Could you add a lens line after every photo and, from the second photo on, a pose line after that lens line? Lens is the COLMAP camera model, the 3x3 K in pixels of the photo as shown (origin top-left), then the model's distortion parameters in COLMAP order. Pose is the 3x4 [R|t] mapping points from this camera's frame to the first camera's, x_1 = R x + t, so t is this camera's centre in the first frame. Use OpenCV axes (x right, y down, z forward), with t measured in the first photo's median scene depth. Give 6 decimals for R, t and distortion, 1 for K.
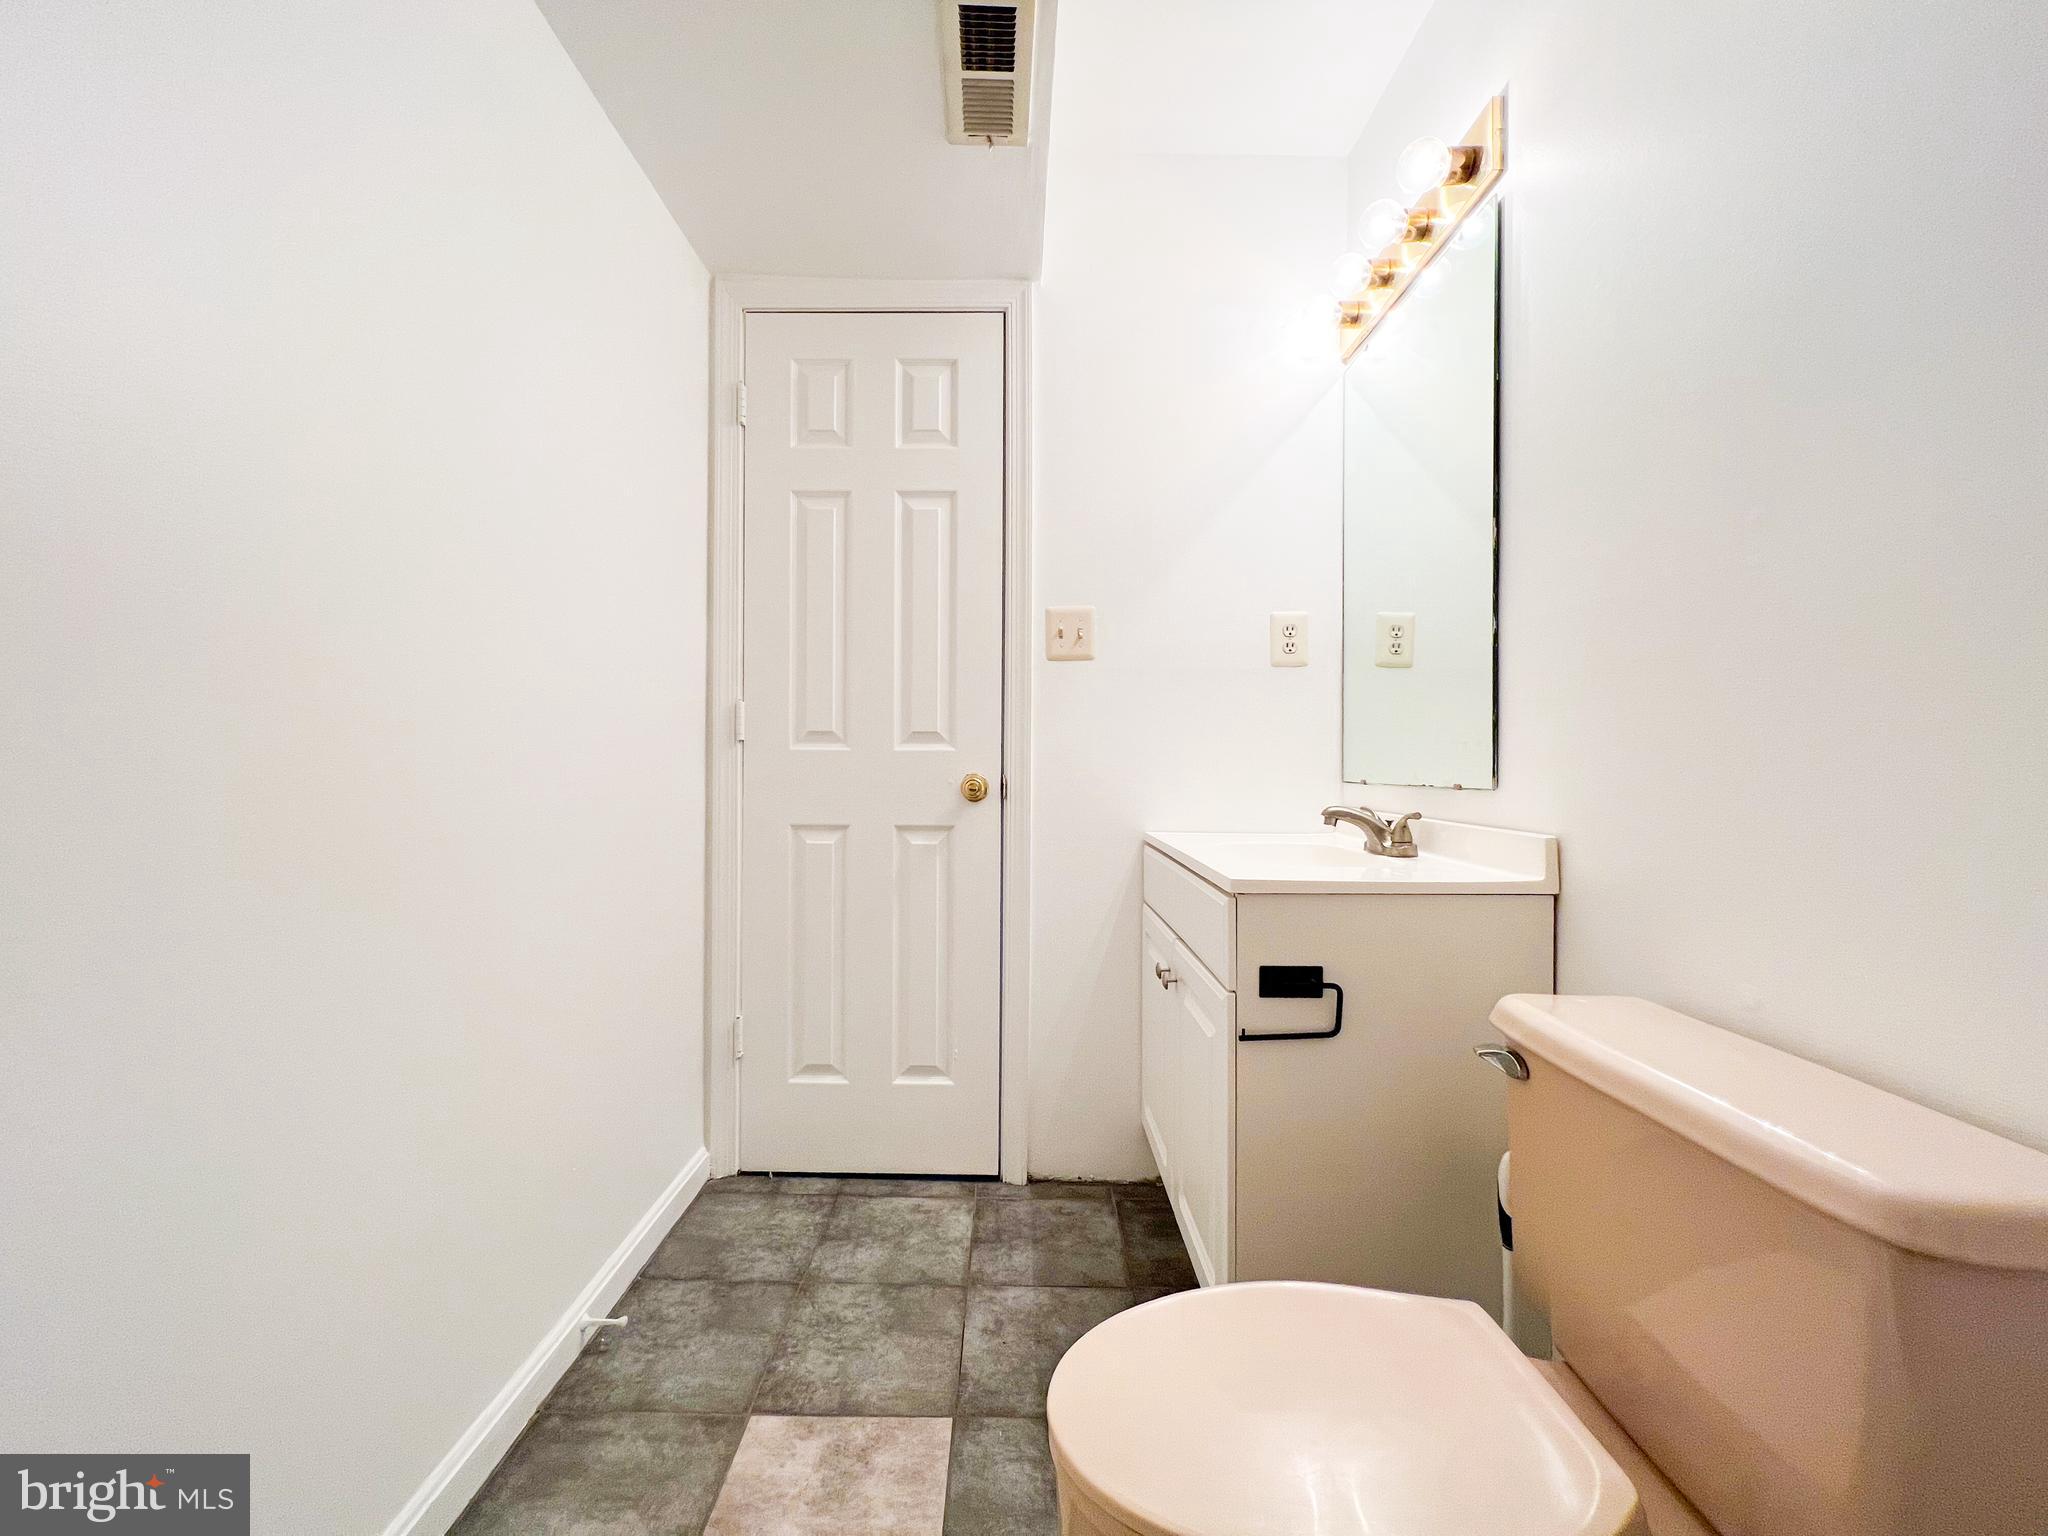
lens RADIAL K [[822.5, 0, 1018.7], [0, 822.5, 764.6], [0, 0, 1]] dist [-0.001939, 0.001123]
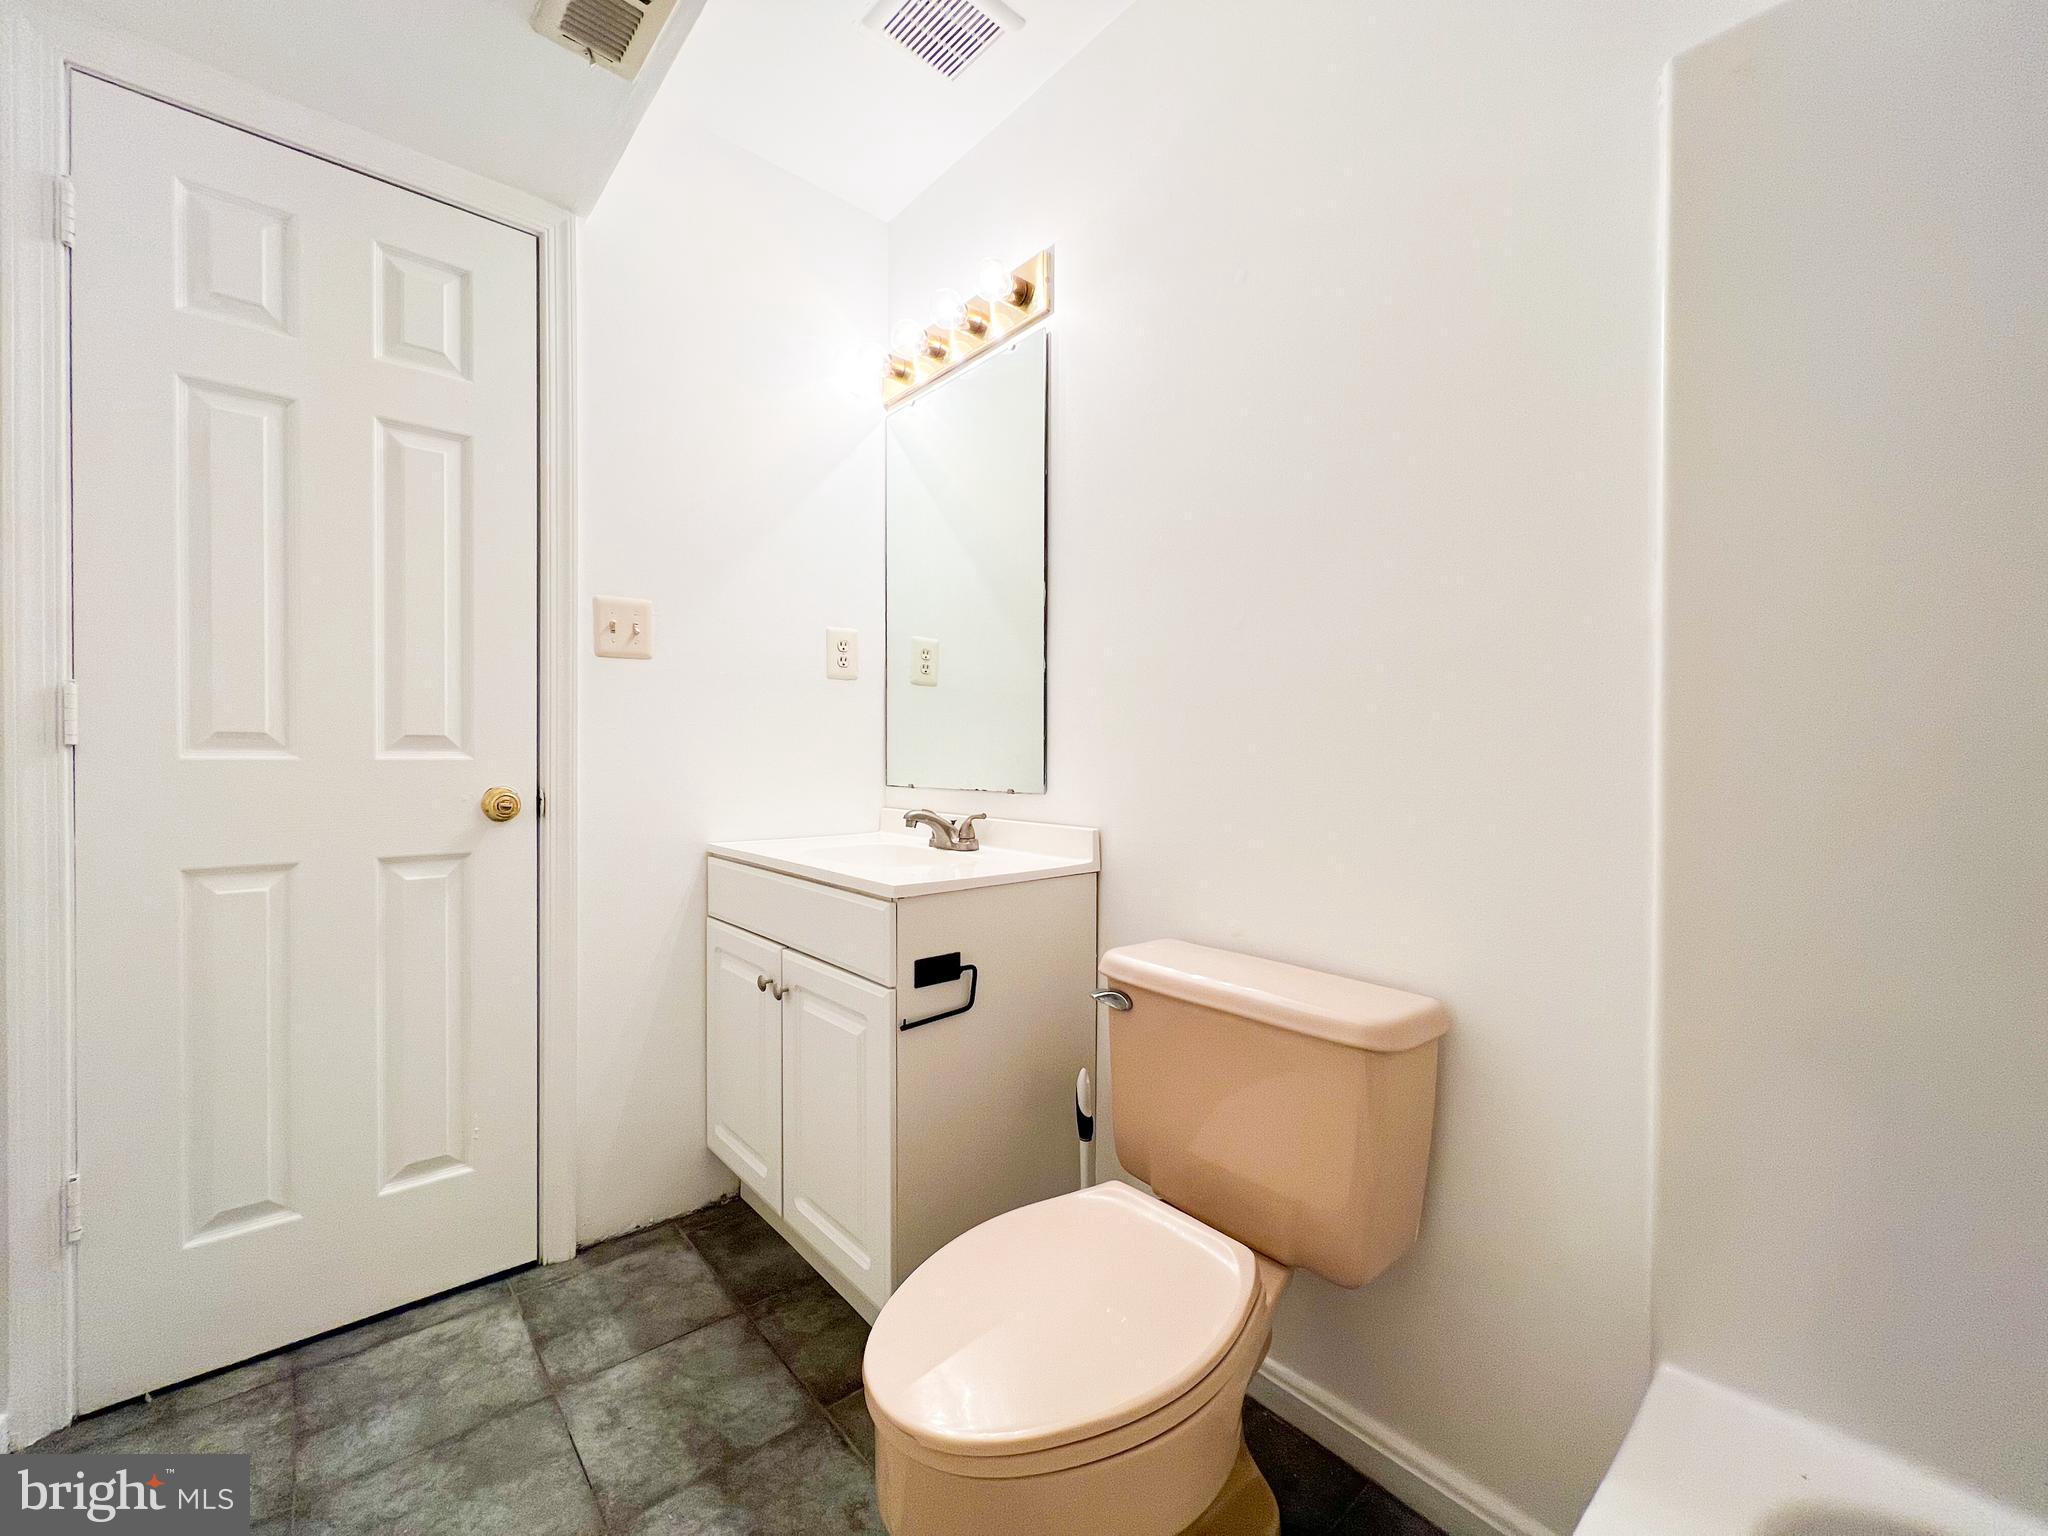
lens RADIAL K [[822.5, 0, 1018.7], [0, 822.5, 764.6], [0, 0, 1]] dist [-0.001939, 0.001123]
pose [[0.754686, -0.009262, 0.656021, -0.232002], [0.000639, 0.999910, 0.013382, -0.025659], [-0.656086, -0.009680, 0.754624, 0.045020]]
